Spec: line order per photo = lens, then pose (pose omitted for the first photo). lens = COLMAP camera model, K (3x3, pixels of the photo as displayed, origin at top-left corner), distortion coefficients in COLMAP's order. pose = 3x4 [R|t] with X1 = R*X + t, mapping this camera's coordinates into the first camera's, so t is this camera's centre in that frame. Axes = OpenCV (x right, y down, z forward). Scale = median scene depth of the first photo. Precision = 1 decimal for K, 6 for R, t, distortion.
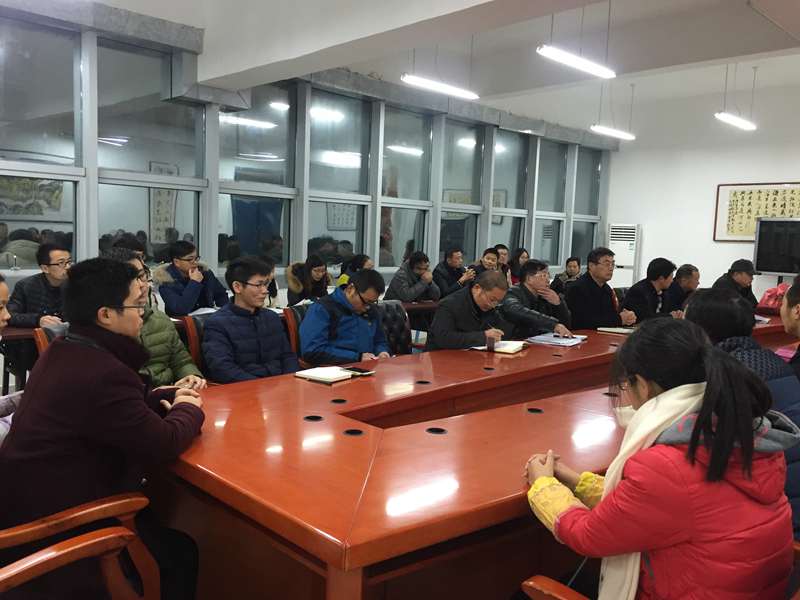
lens RADIAL K [[681.4, 0, 400.0], [0, 681.4, 300.0], [0, 0, 1]] dist [-0.013001, -0.007986]
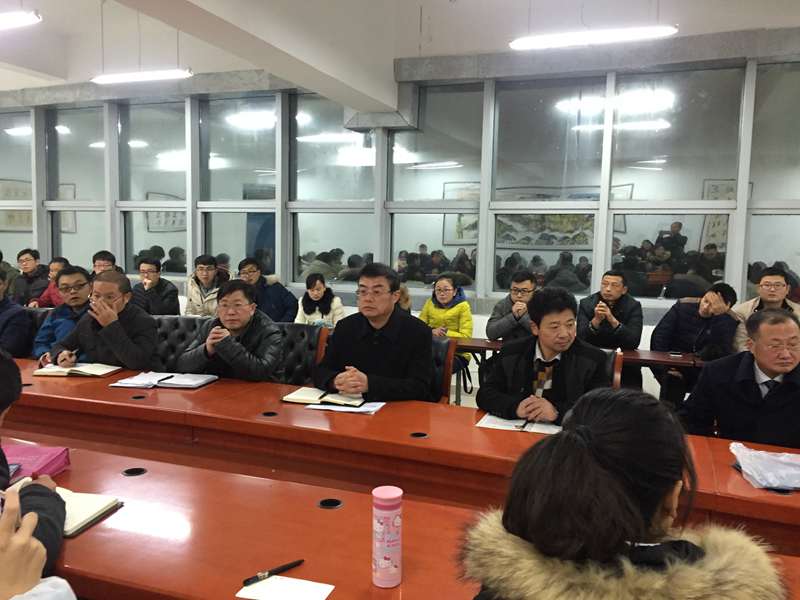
lens RADIAL K [[635.5, 0, 400.0], [0, 635.5, 300.0], [0, 0, 1]] dist [-0.001407, -0.001092]
pose [[0.441368, 0.056754, -0.895529, 0.418380], [-0.102929, 0.994613, 0.012304, -0.026679], [0.891403, 0.086745, 0.444832, 0.419595]]
